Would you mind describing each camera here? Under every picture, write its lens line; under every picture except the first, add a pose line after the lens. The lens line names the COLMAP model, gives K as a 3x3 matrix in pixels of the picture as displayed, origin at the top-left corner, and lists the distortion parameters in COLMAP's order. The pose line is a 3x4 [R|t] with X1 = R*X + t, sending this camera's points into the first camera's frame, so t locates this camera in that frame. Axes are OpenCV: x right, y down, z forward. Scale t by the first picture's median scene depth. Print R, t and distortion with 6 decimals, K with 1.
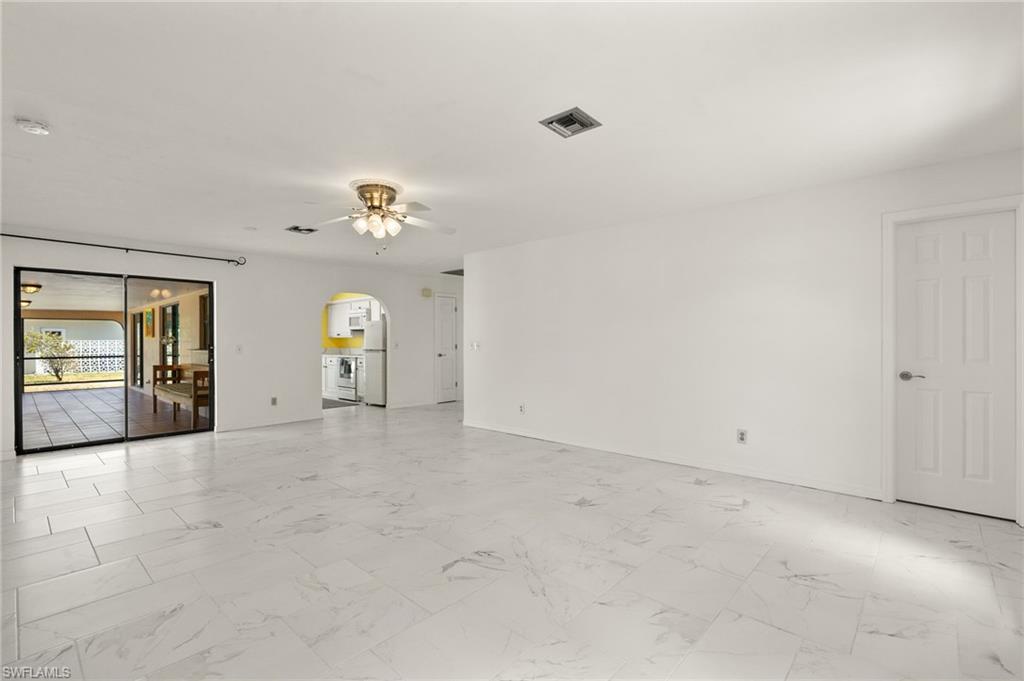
lens RADIAL K [[445.0, 0, 524.6], [0, 445.0, 338.9], [0, 0, 1]] dist [-0.001236, -0.000175]
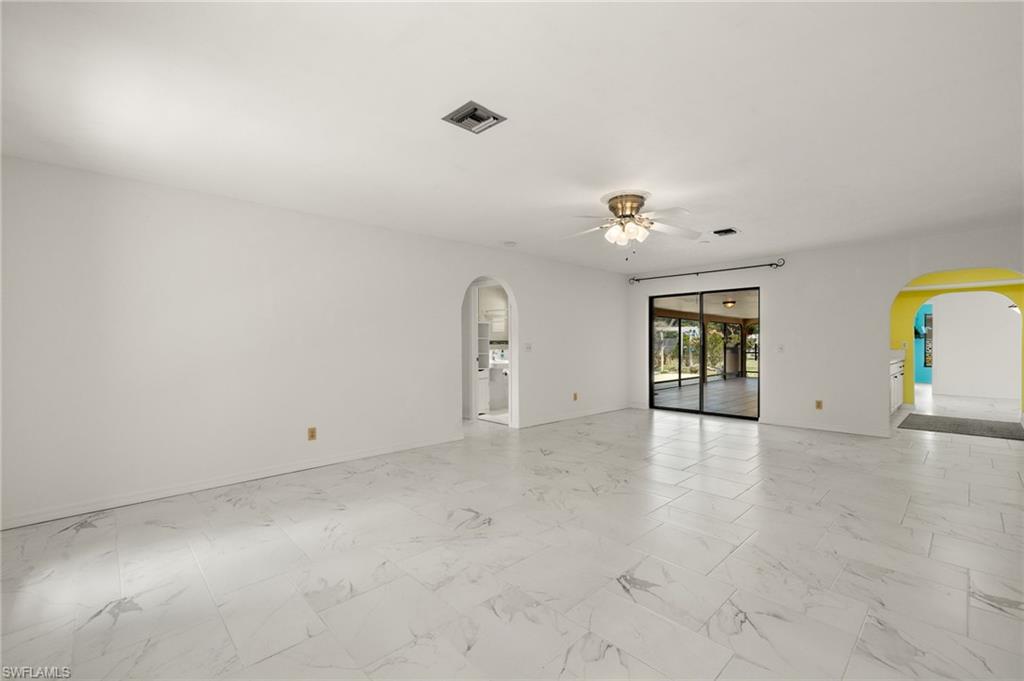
lens RADIAL K [[445.0, 0, 524.6], [0, 445.0, 338.9], [0, 0, 1]] dist [-0.001236, -0.000175]
pose [[-0.059948, -0.003852, -0.998194, 0.782551], [0.006069, 0.999973, -0.004223, 0.003432], [0.998183, -0.006312, -0.059923, 0.848571]]
